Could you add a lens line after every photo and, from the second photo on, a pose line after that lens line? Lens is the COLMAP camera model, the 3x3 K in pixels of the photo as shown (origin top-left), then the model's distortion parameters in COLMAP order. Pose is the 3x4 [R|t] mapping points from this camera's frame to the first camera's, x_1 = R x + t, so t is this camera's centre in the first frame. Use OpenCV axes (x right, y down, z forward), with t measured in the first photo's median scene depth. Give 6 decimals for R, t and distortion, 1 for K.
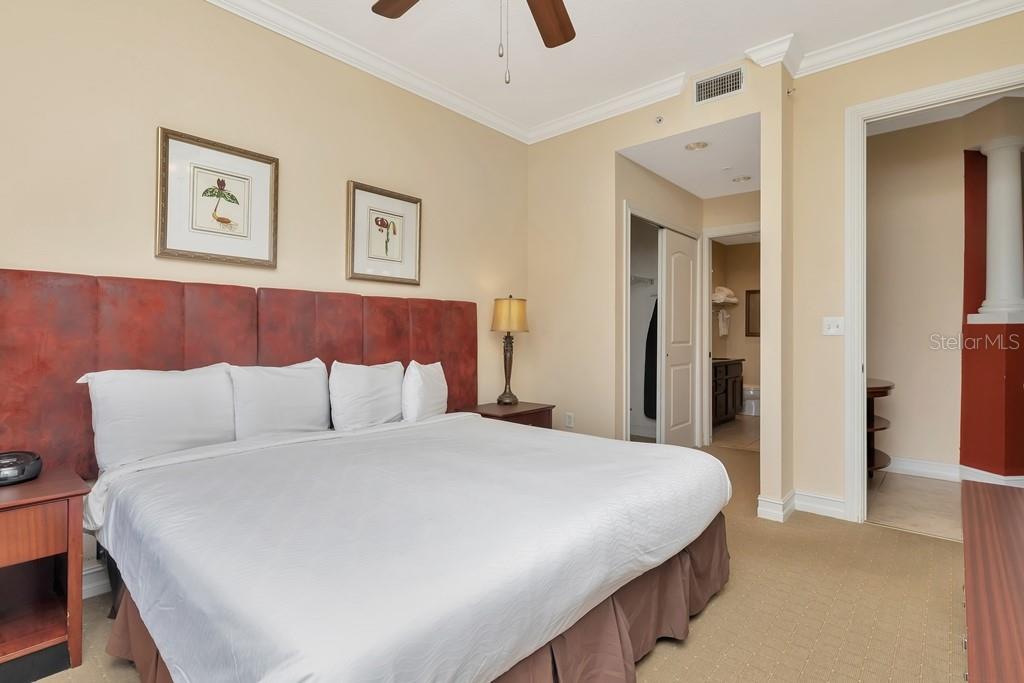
lens RADIAL K [[519.4, 0, 515.9], [0, 519.4, 325.2], [0, 0, 1]] dist [0.051839, -0.000062]
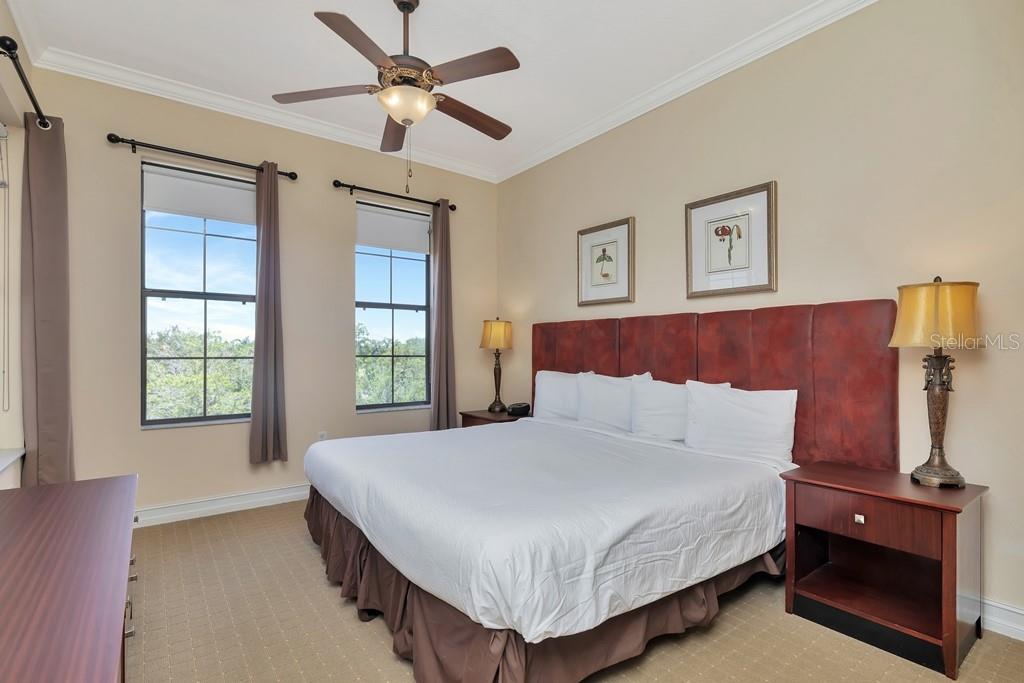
lens RADIAL K [[485.3, 0, 506.6], [0, 485.3, 347.9], [0, 0, 1]] dist [-0.002549, -0.000644]
pose [[-0.213496, -0.012658, -0.976862, 0.646130], [0.013181, 0.999788, -0.015836, 0.017872], [0.976855, -0.016257, -0.213284, 0.791821]]
